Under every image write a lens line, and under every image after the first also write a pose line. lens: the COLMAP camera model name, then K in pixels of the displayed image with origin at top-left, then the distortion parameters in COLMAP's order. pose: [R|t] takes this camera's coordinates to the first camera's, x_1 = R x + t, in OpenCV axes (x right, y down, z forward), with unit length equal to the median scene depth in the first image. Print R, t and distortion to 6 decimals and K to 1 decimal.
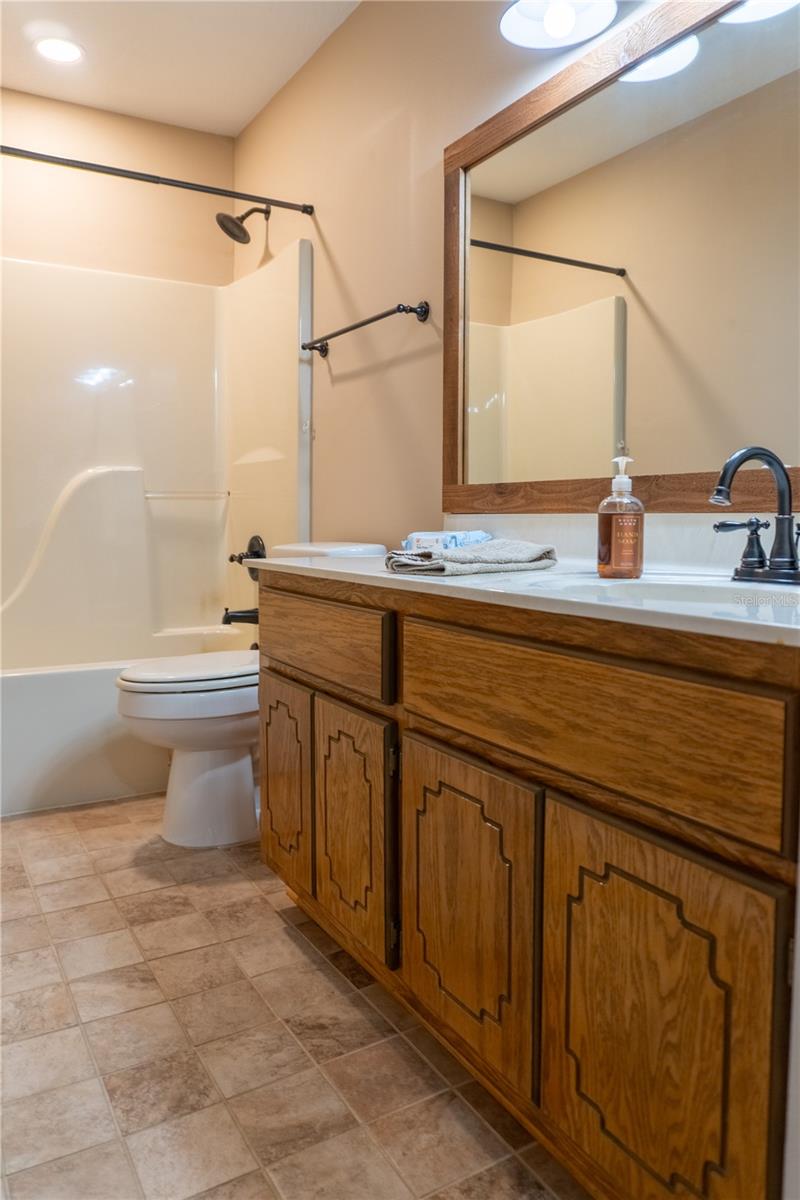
lens RADIAL K [[838.7, 0, 401.3], [0, 838.7, 562.0], [0, 0, 1]] dist [-0.002187, -0.002484]
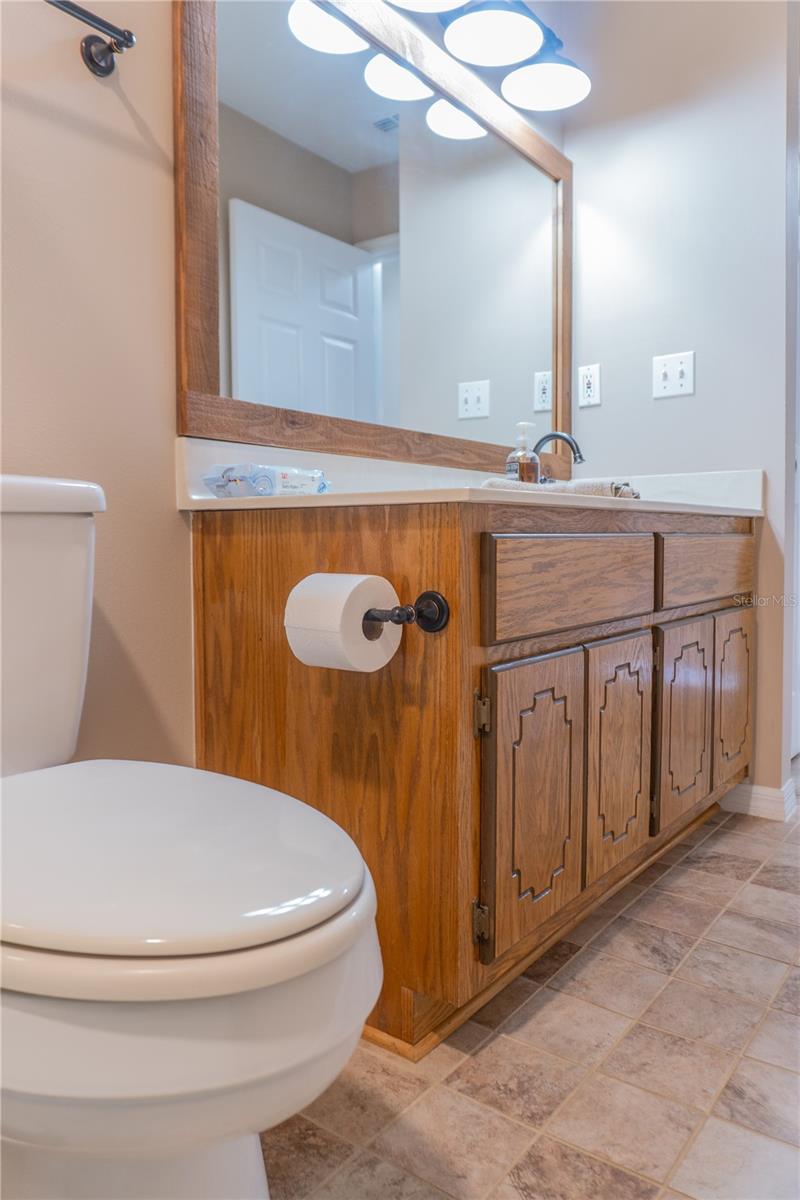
lens RADIAL K [[850.0, 0, 400.0], [0, 850.0, 600.0], [0, 0, 1]] dist [-0.006690, -0.004475]
pose [[-0.380374, -0.062797, 0.922698, -0.836173], [0.057481, 0.994158, 0.091356, 0.021005], [-0.923045, 0.087787, -0.374543, 1.521291]]
